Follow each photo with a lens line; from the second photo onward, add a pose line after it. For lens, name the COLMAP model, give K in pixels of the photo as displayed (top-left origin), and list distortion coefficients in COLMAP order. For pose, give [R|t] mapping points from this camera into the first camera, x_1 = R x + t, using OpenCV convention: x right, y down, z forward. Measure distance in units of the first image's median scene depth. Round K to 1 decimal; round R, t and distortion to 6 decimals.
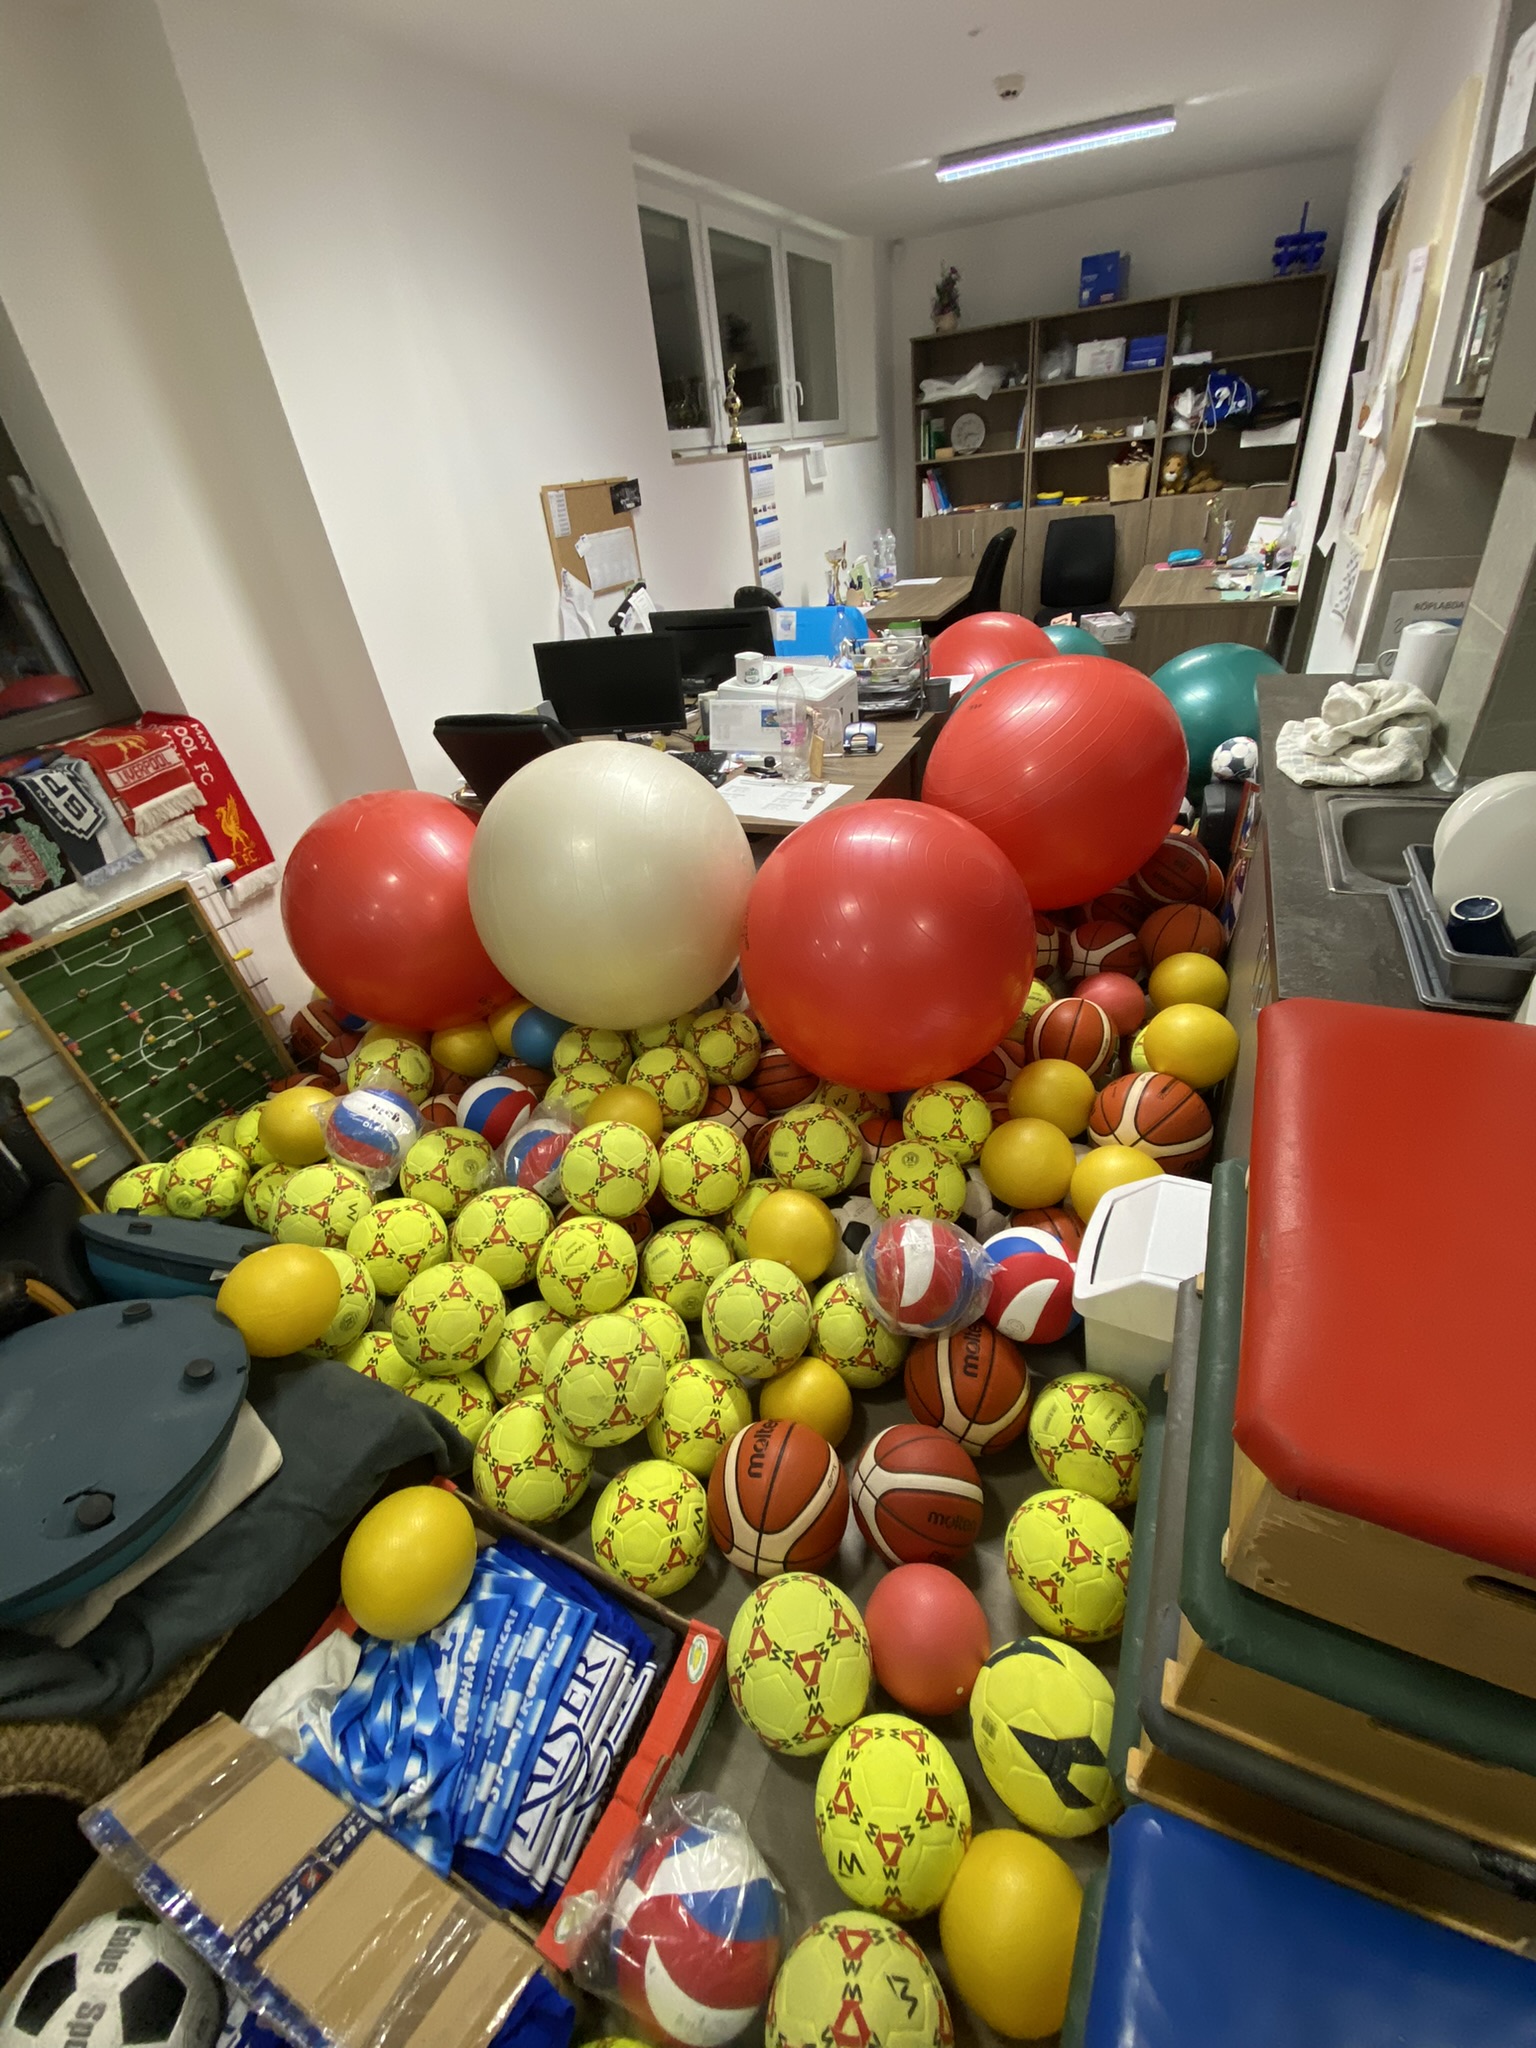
lens RADIAL K [[847.1, 0, 768.0], [0, 847.1, 1033.7], [0, 0, 1]] dist [-0.008275, -0.002835]
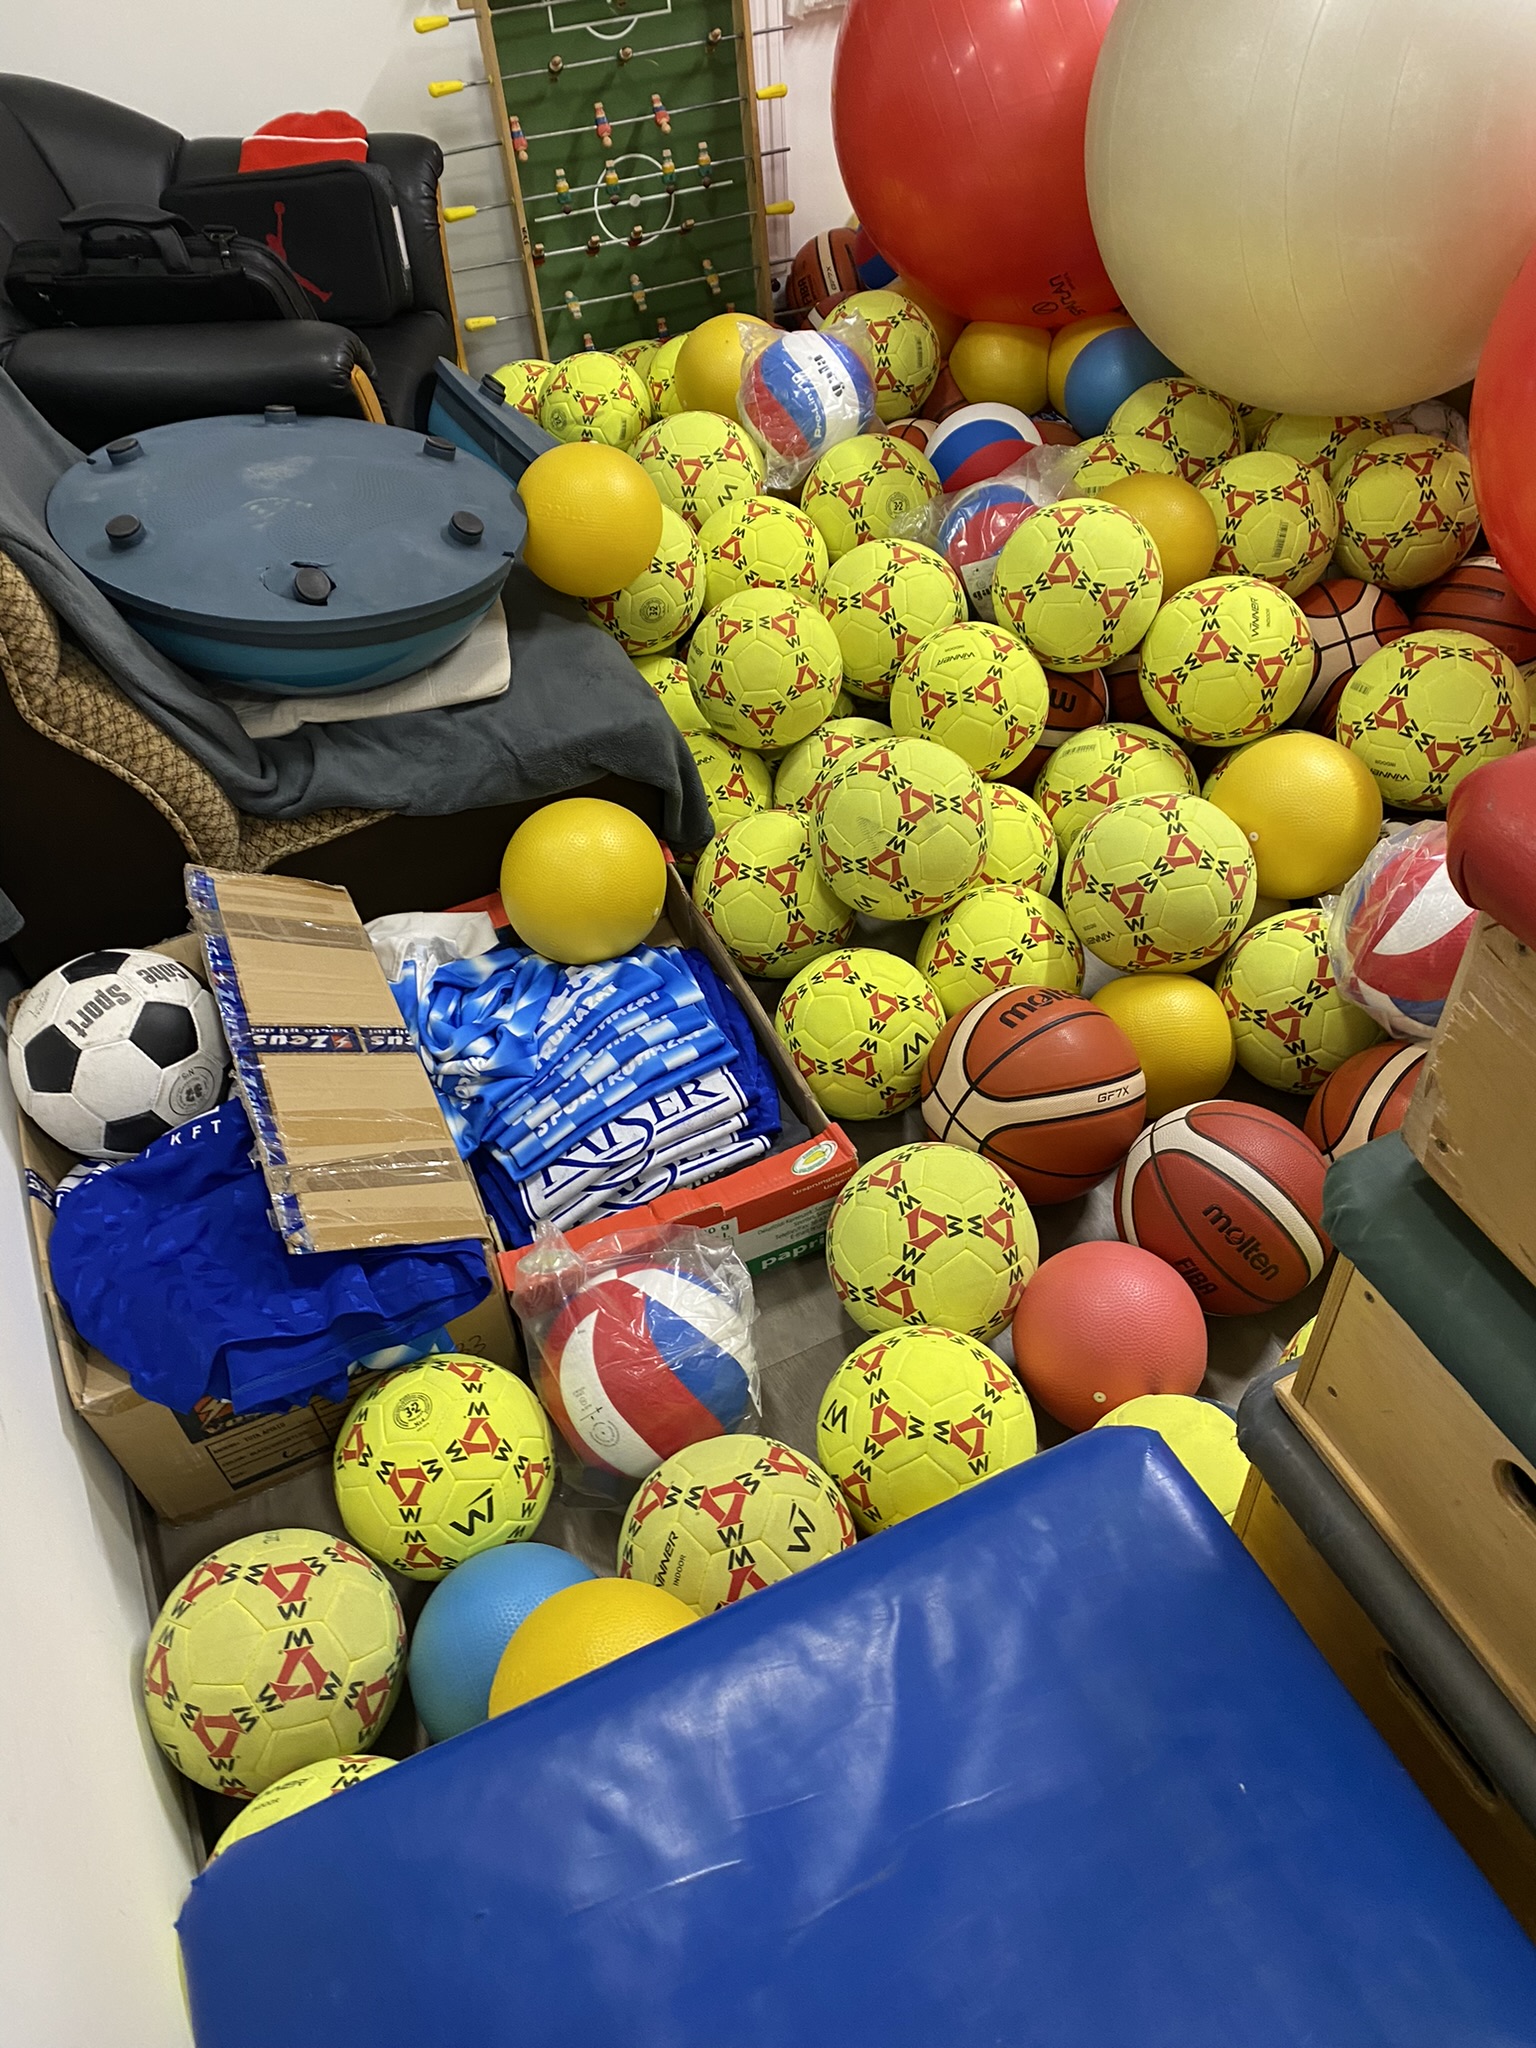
lens RADIAL K [[1558.3, 0, 770.8], [0, 1558.3, 1020.6], [0, 0, 1]] dist [0.099781, -0.023116]
pose [[0.770239, 0.494593, -0.402630, 0.360876], [-0.381953, 0.863323, 0.329827, 0.198122], [0.510729, -0.100260, 0.853876, -0.160378]]
